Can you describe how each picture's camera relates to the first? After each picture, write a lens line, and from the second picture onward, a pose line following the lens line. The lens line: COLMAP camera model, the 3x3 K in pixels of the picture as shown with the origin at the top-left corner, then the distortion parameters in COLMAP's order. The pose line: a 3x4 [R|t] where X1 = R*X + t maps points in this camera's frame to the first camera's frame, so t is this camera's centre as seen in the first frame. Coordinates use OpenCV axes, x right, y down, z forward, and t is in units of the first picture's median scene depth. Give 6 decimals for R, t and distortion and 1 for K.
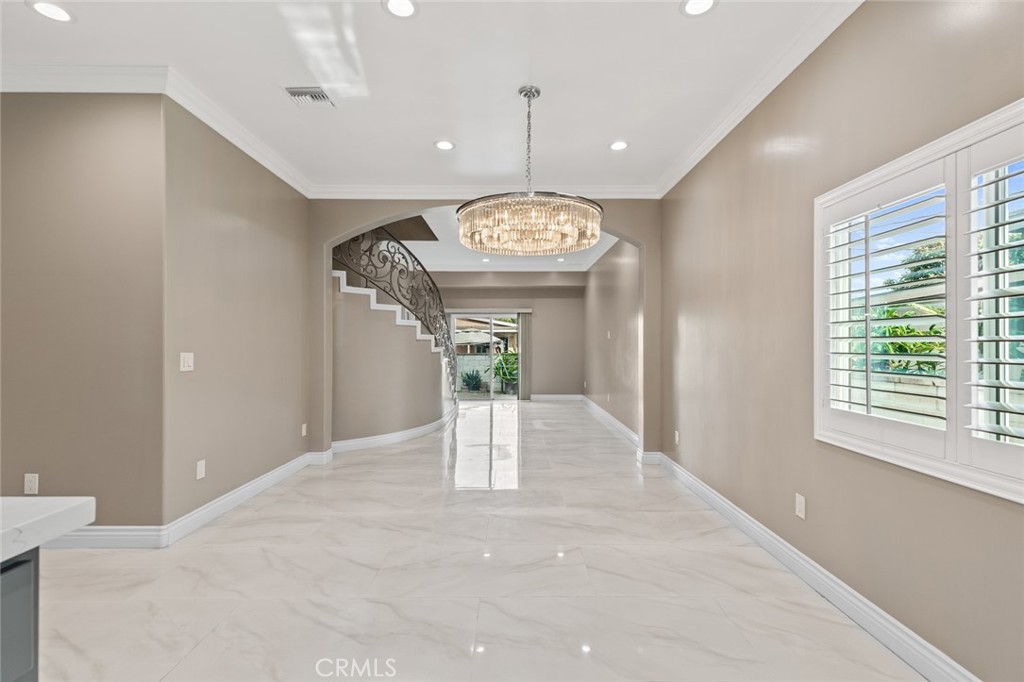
lens RADIAL K [[459.5, 0, 514.7], [0, 459.5, 343.0], [0, 0, 1]] dist [0.000358, 0.000782]
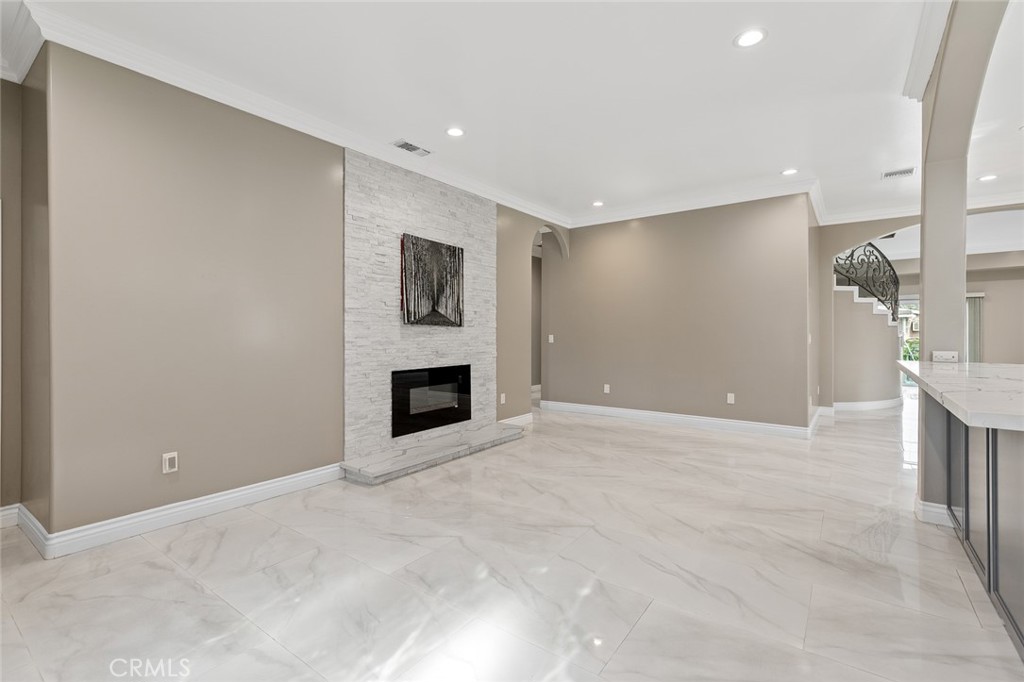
lens RADIAL K [[459.5, 0, 514.7], [0, 459.5, 343.0], [0, 0, 1]] dist [0.000358, 0.000782]
pose [[0.803682, 0.006610, -0.595022, -0.295756], [0.006095, 0.999794, 0.019339, 0.007912], [0.595028, -0.019169, 0.803476, -0.557248]]
